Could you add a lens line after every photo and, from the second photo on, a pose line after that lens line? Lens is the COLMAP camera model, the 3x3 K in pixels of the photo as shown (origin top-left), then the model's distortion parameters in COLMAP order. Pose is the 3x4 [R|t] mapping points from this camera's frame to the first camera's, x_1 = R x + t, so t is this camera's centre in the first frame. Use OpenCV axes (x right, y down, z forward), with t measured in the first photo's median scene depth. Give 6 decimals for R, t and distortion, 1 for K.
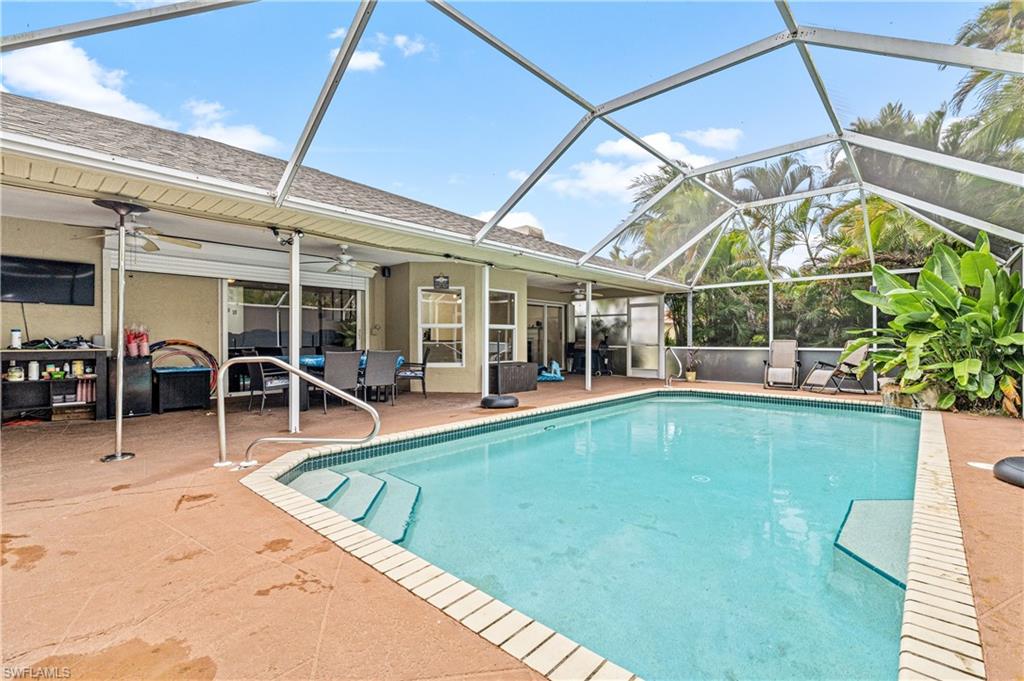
lens RADIAL K [[461.3, 0, 516.4], [0, 461.3, 340.0], [0, 0, 1]] dist [0.010171, -0.002098]
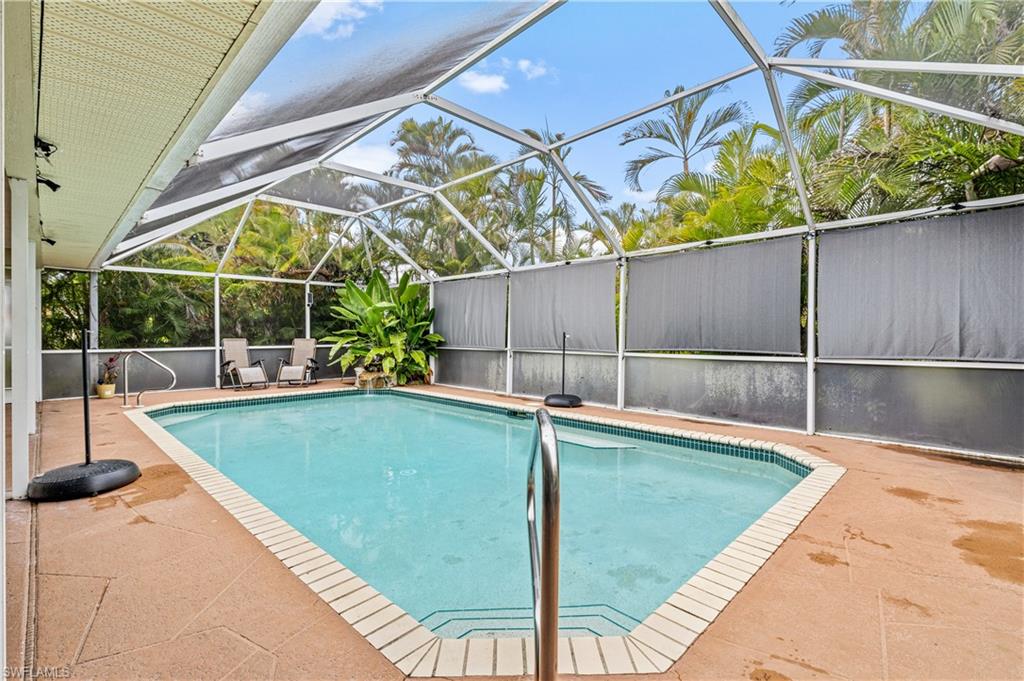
lens RADIAL K [[461.3, 0, 515.3], [0, 461.3, 338.7], [0, 0, 1]] dist [0.010171, -0.002098]
pose [[0.026368, -0.011870, 0.999582, -1.548359], [-0.000828, 0.999929, 0.011896, -0.051339], [-0.999652, -0.001141, 0.026357, 1.655444]]
